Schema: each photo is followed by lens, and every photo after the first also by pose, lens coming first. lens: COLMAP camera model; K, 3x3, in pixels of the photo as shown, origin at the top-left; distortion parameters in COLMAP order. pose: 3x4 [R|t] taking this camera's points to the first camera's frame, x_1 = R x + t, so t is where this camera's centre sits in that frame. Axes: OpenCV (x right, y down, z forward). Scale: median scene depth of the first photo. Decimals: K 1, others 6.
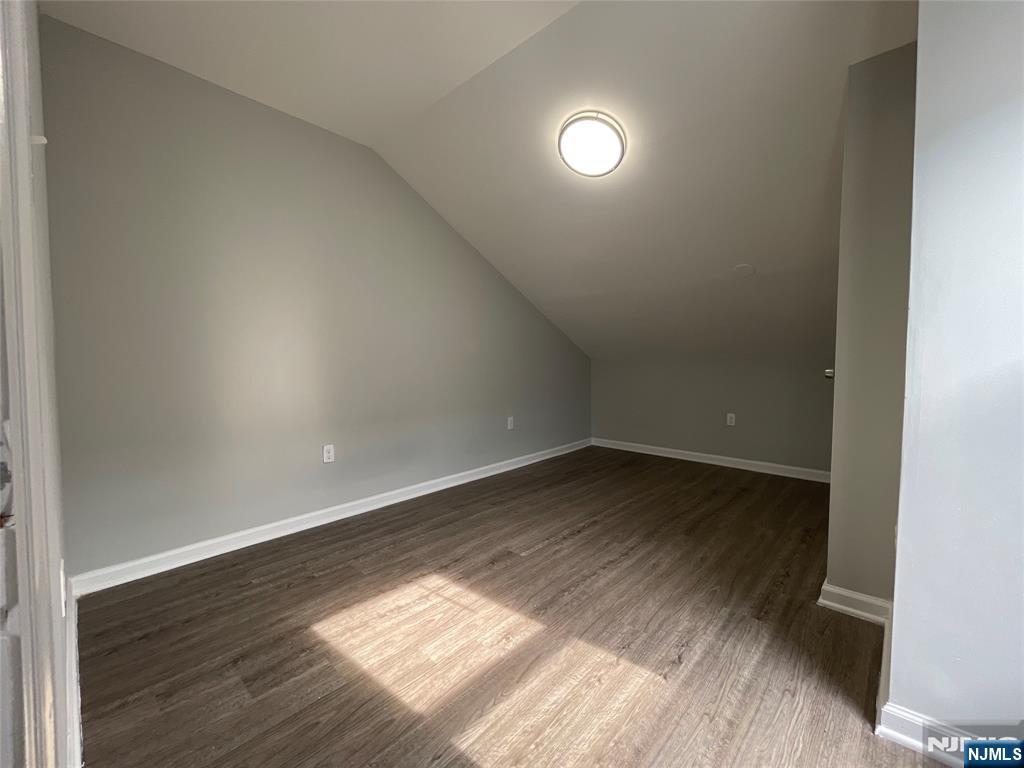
lens RADIAL K [[417.0, 0, 508.5], [0, 417.0, 380.6], [0, 0, 1]] dist [-0.007519, 0.004622]
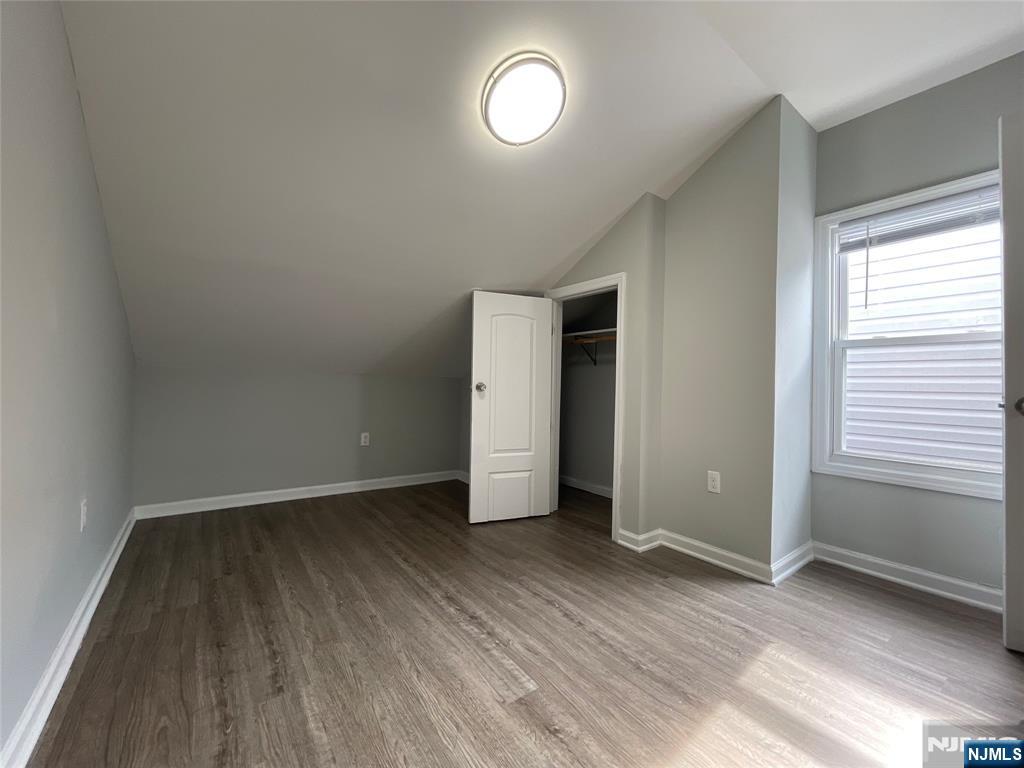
lens RADIAL K [[417.0, 0, 508.5], [0, 417.0, 380.6], [0, 0, 1]] dist [-0.007519, 0.004622]
pose [[0.182447, 0.017444, 0.983061, -0.615058], [0.021370, 0.999536, -0.021702, -0.022274], [-0.982984, 0.024968, 0.181989, 0.962993]]
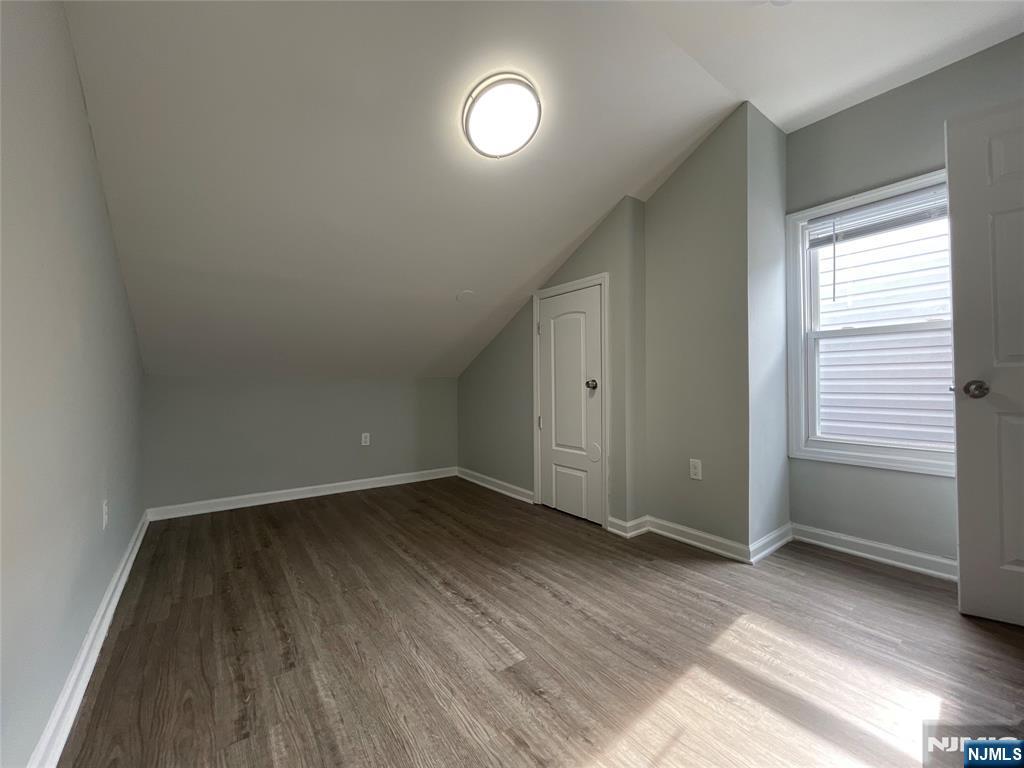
lens RADIAL K [[417.0, 0, 508.5], [0, 417.0, 380.6], [0, 0, 1]] dist [-0.007519, 0.004622]
pose [[0.184387, 0.007176, 0.982828, -0.669715], [0.049749, 0.998623, -0.016625, -0.020403], [-0.981594, 0.051960, 0.183776, 0.921919]]
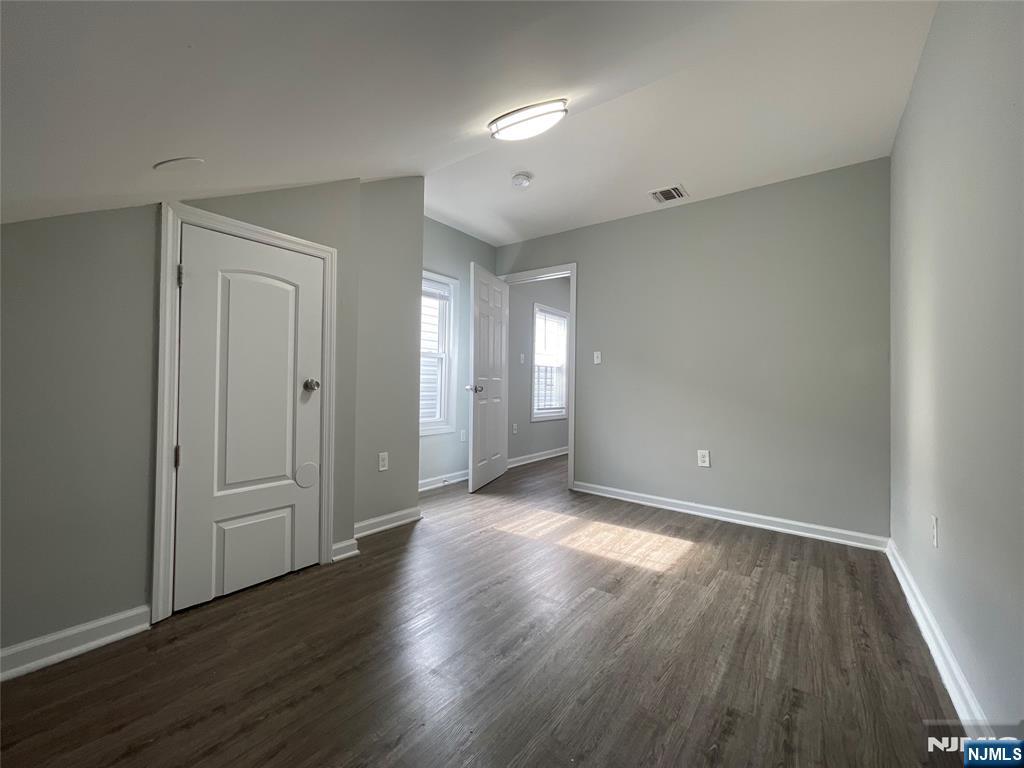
lens RADIAL K [[417.0, 0, 508.5], [0, 417.0, 380.6], [0, 0, 1]] dist [-0.007519, 0.004622]
pose [[-0.994103, -0.014902, -0.107408, 0.341756], [-0.018551, 0.999281, 0.033051, -0.070638], [0.106838, 0.034849, -0.993666, 1.978853]]
